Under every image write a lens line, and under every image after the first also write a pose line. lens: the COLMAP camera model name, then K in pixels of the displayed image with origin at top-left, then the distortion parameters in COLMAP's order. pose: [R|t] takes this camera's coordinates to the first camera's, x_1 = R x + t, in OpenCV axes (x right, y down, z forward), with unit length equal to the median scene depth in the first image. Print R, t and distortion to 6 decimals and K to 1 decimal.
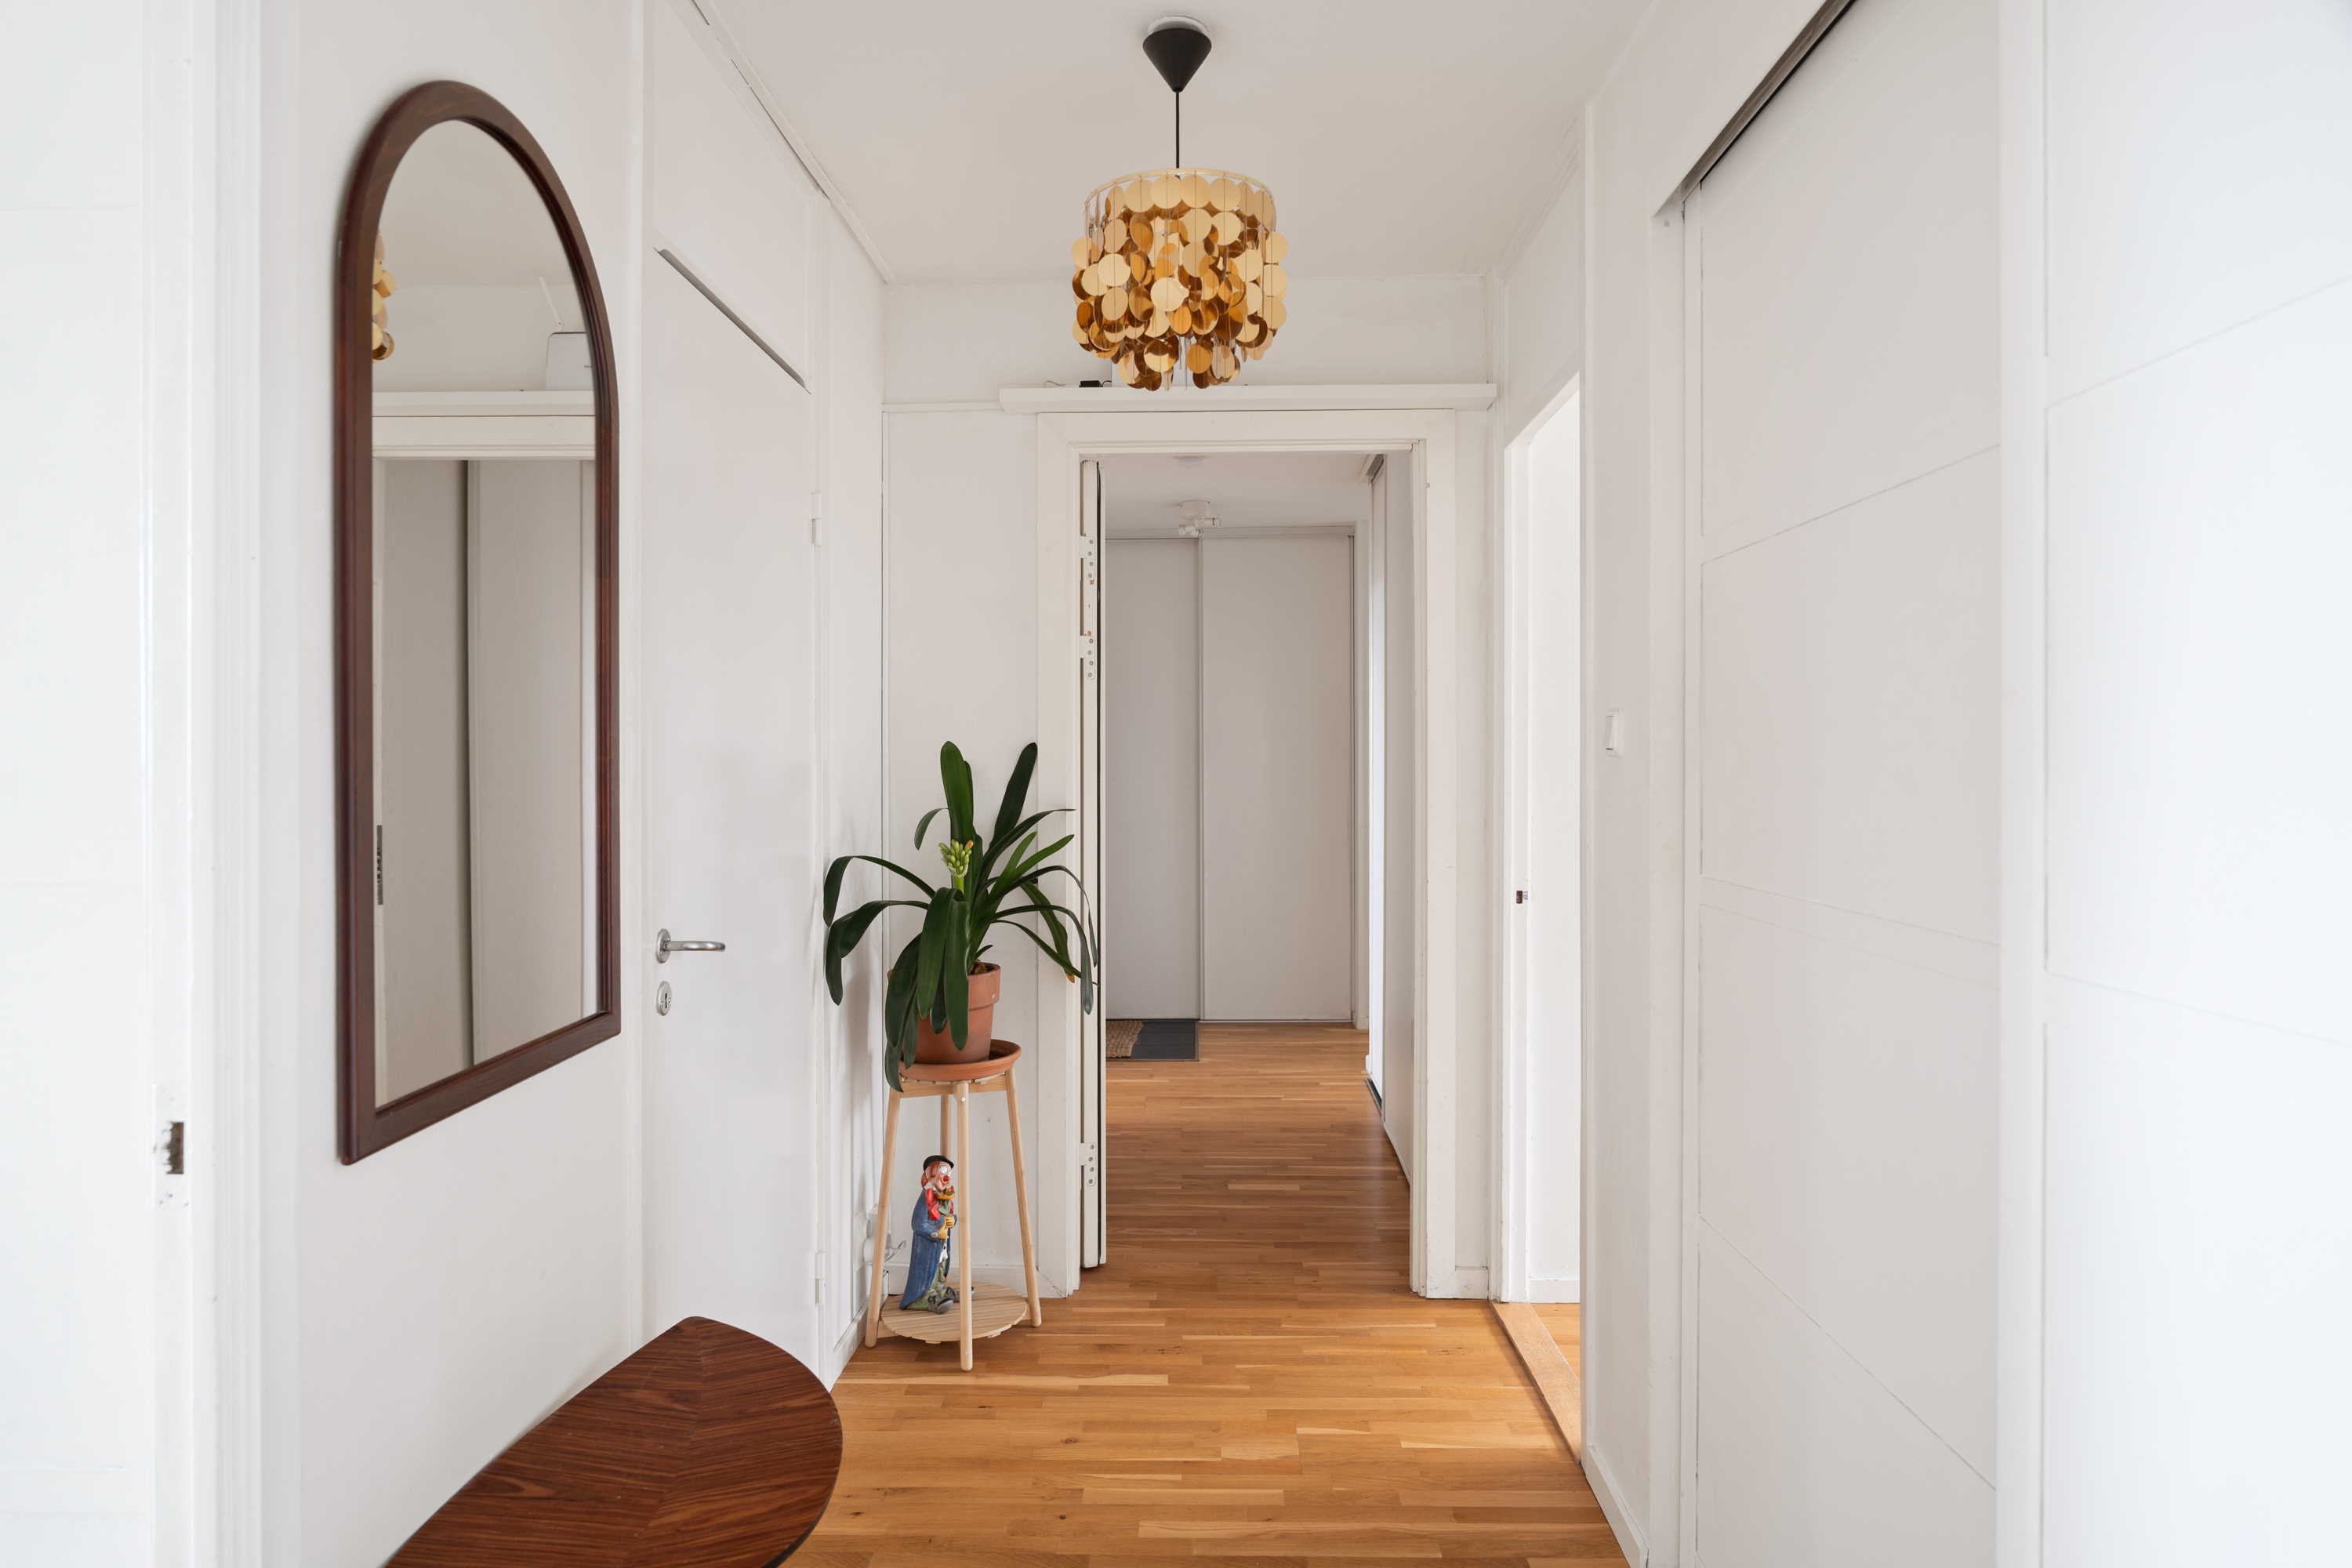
lens RADIAL K [[1489.4, 0, 1179.4], [0, 1489.4, 782.2], [0, 0, 1]] dist [0.000024, 0.000000]
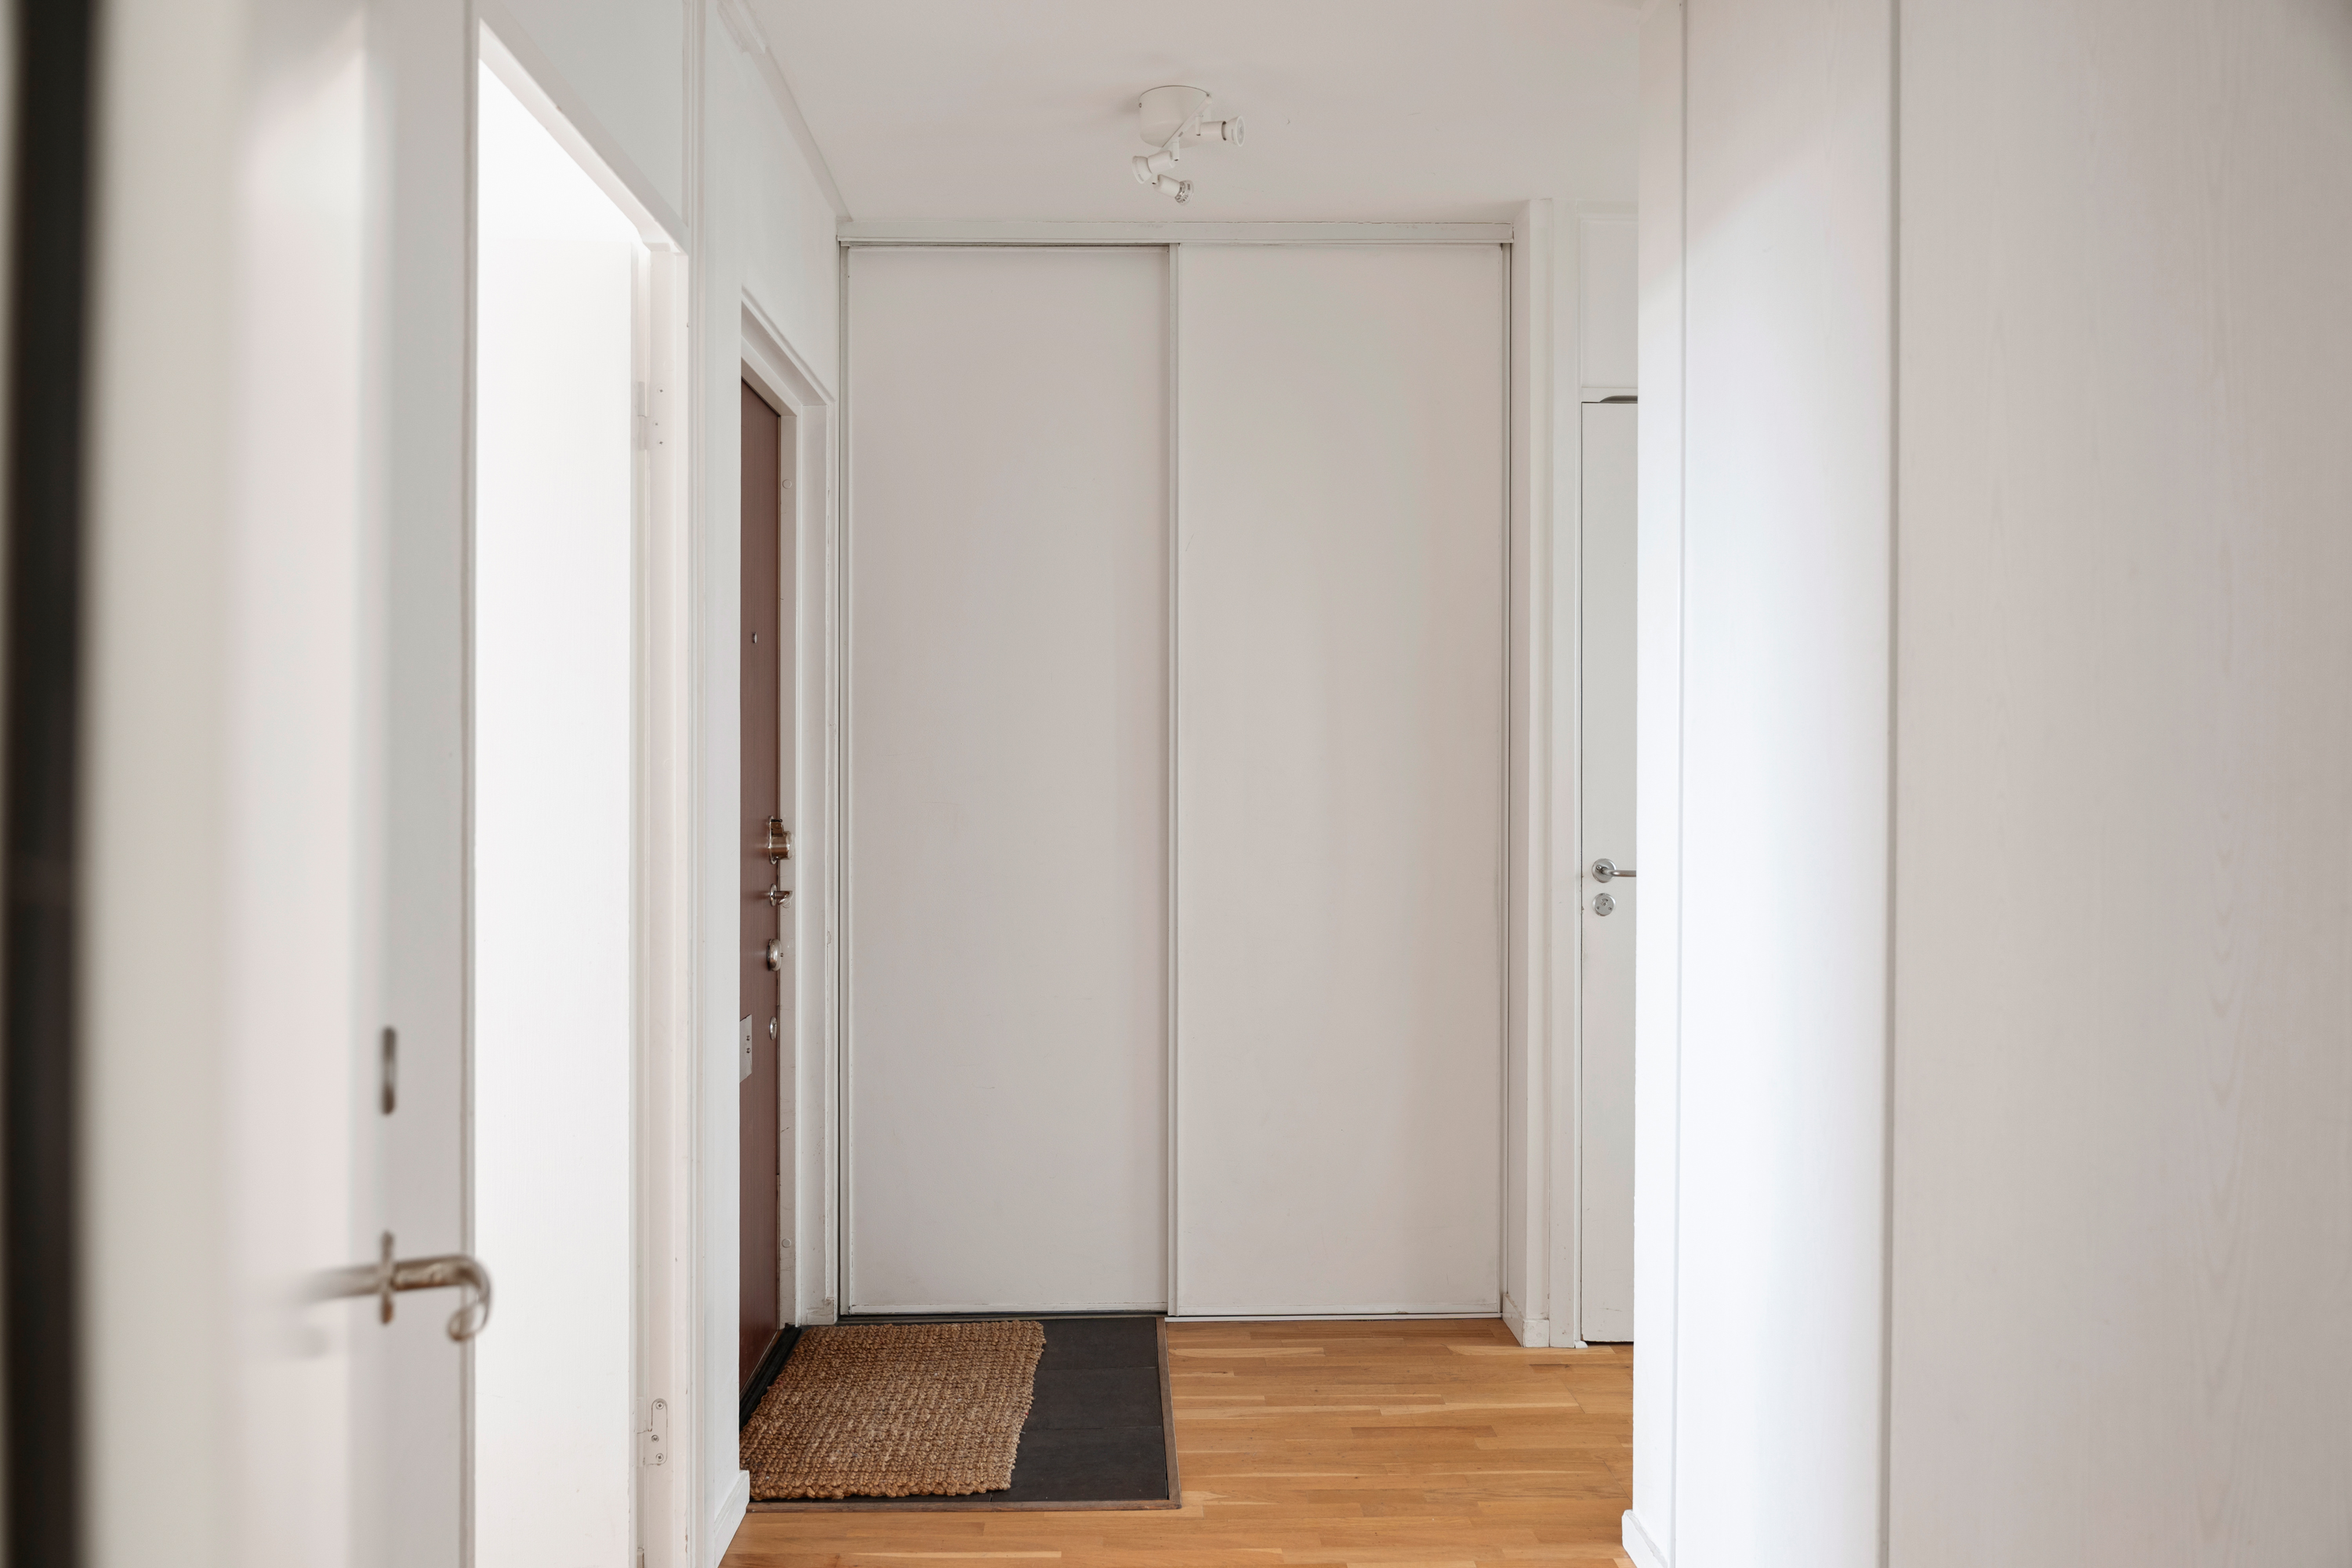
lens RADIAL K [[1702.4, 0, 1170.1], [0, 1702.4, 779.1], [0, 0, 1]] dist [-0.000947, -0.000133]
pose [[0.998822, 0.002714, 0.048442, -0.010693], [-0.002817, 0.999994, 0.002061, -0.004229], [-0.048436, -0.002195, 0.998824, 0.491972]]
